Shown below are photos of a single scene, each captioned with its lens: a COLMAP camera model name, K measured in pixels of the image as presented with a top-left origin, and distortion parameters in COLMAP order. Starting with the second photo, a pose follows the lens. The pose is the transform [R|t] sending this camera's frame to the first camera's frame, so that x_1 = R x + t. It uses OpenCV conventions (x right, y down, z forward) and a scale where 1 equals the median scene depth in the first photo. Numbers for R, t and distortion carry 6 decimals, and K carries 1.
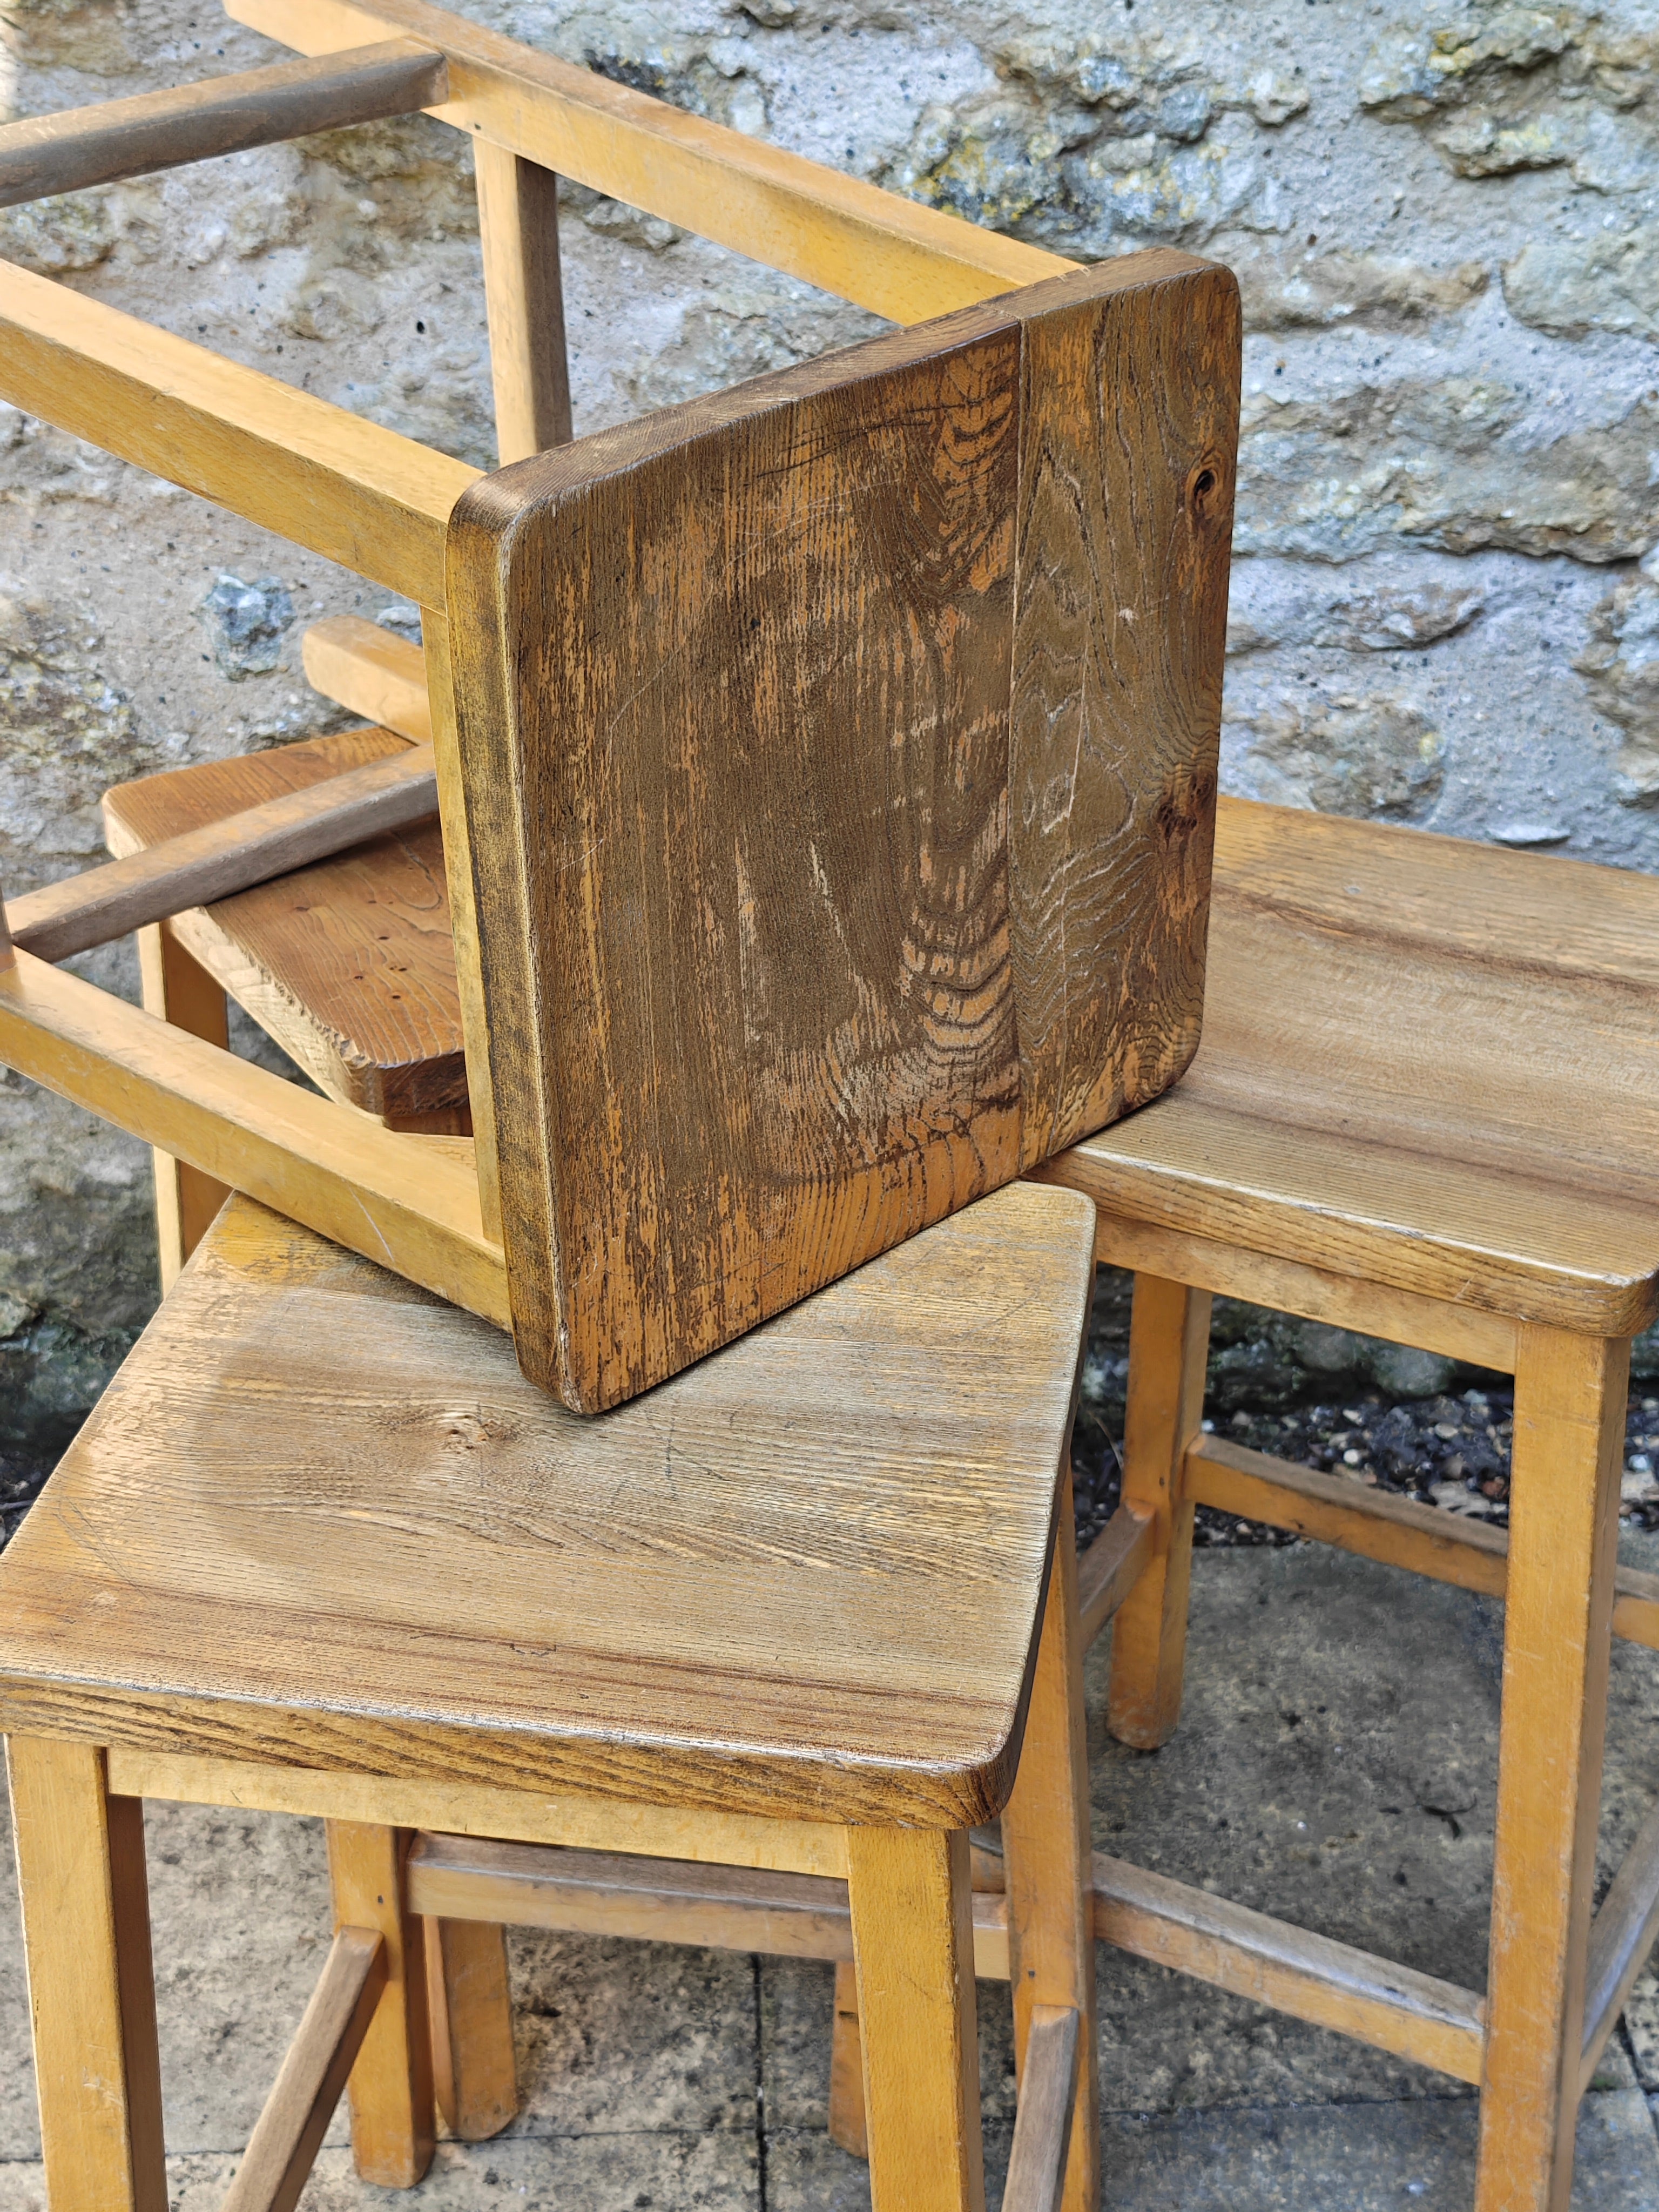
lens RADIAL K [[3106.1, 0, 871.0], [0, 3106.1, 1142.2], [0, 0, 1]] dist [0.084555, -0.352736]
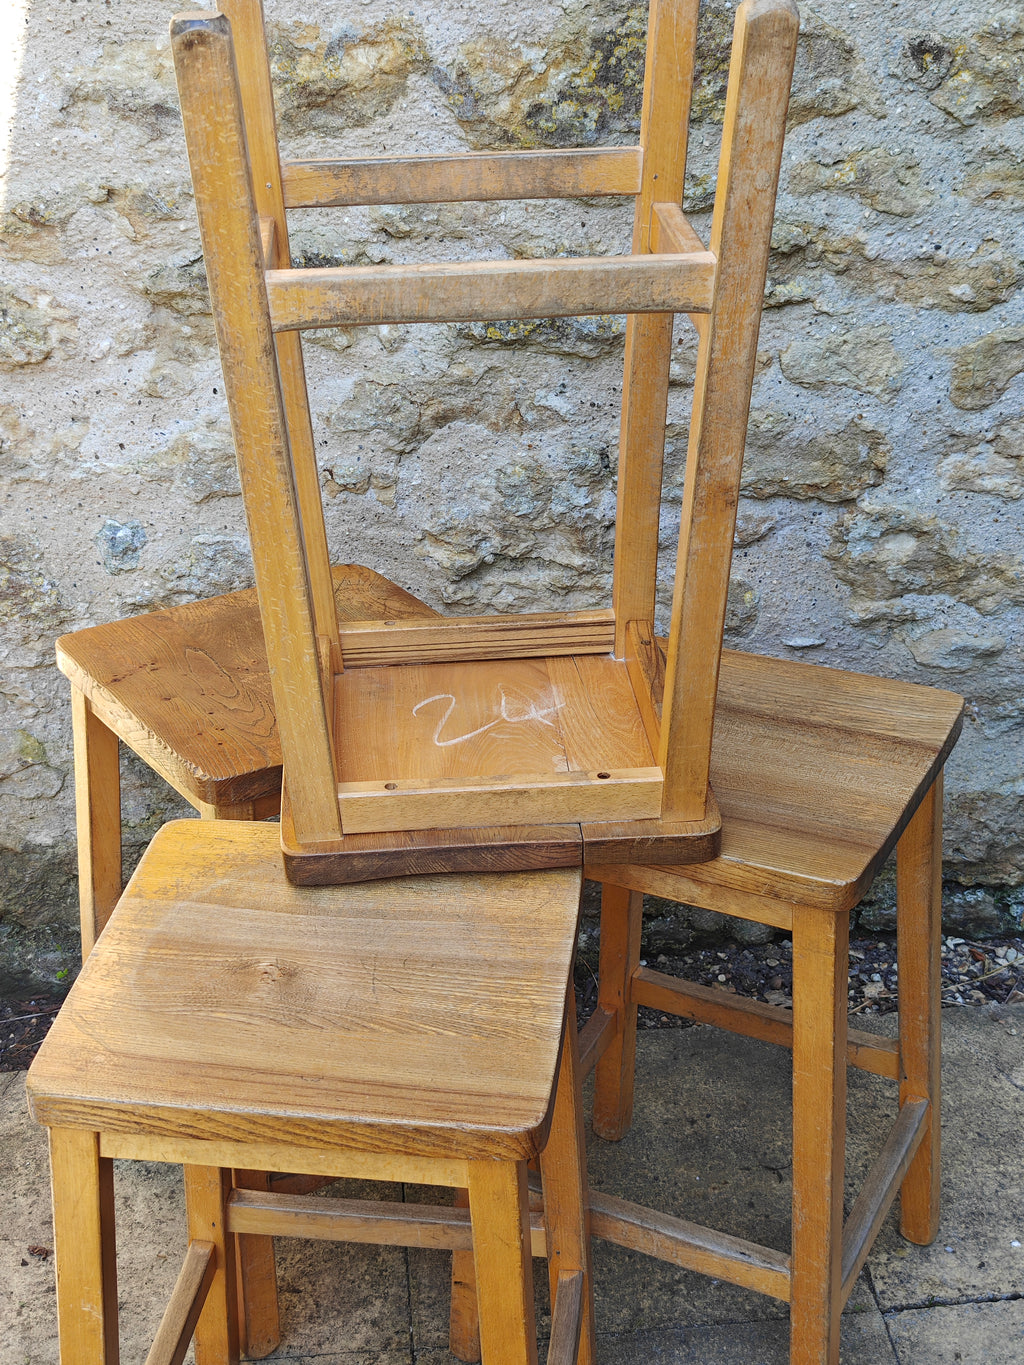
lens RADIAL K [[1888.8, 0, 524.1], [0, 1888.8, 687.9], [0, 0, 1]] dist [0.214462, -0.984459]
pose [[0.998771, -0.018547, 0.045952, -0.013309], [0.021138, 0.998174, -0.056577, -0.011321], [-0.044819, 0.057479, 0.997340, -0.159048]]
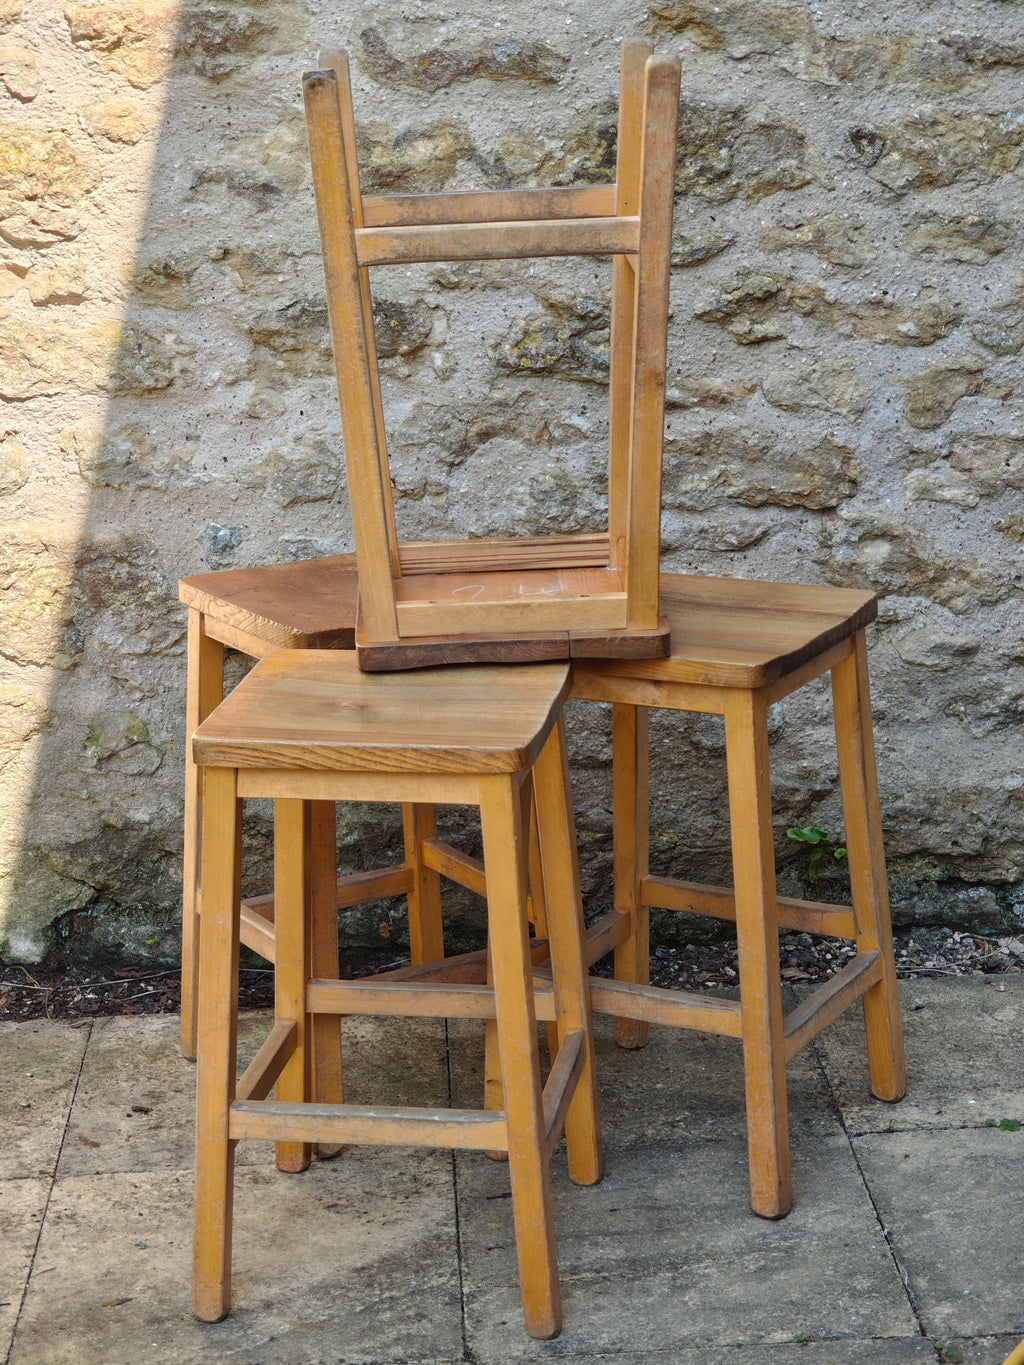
lens RADIAL K [[2821.1, 0, 541.7], [0, 2821.1, 684.2], [0, 0, 1]] dist [0.269709, -1.127530]
pose [[0.999837, -0.018050, 0.000967, 0.031658], [0.017684, 0.965701, -0.259055, 0.506461], [0.003742, 0.259030, 0.965862, -1.037313]]
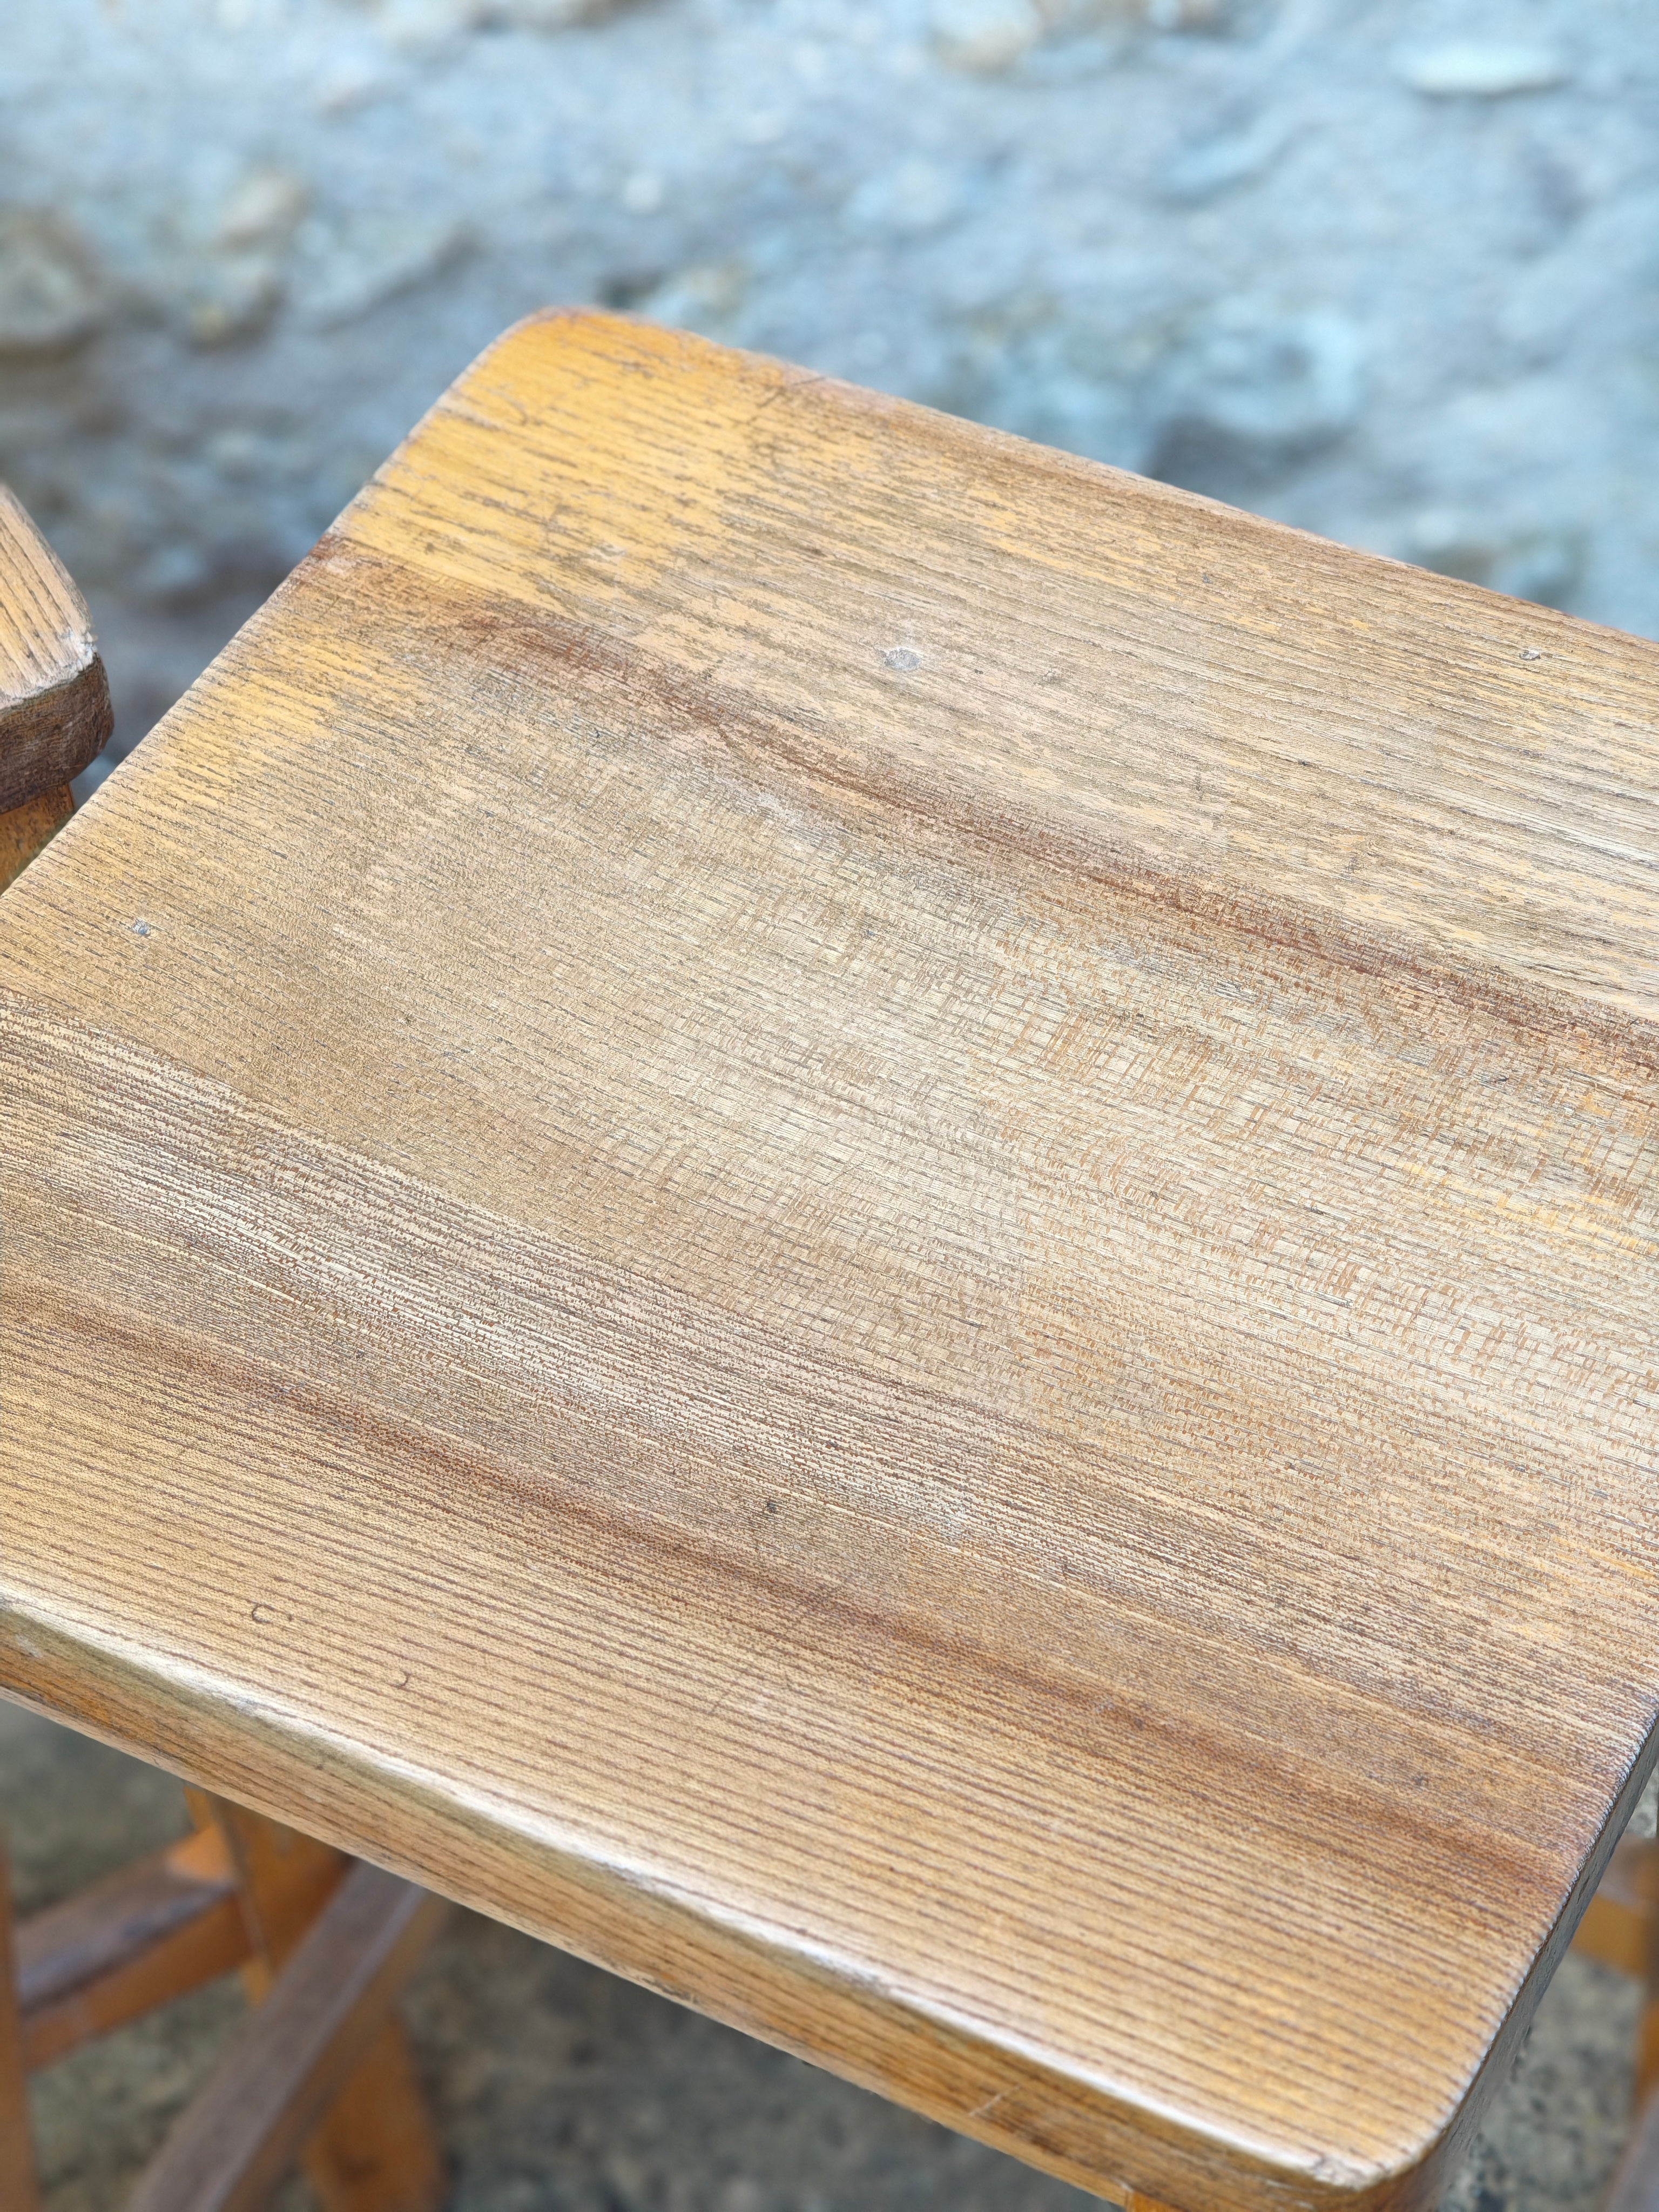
lens RADIAL K [[4571.7, 0, 877.6], [0, 4571.7, 1108.8], [0, 0, 1]] dist [0.269709, -1.127530]
pose [[0.999197, -0.039759, 0.005006, 0.127660], [0.036522, 0.954927, 0.294586, -0.181172], [-0.016493, -0.294167, 0.955612, 0.335226]]
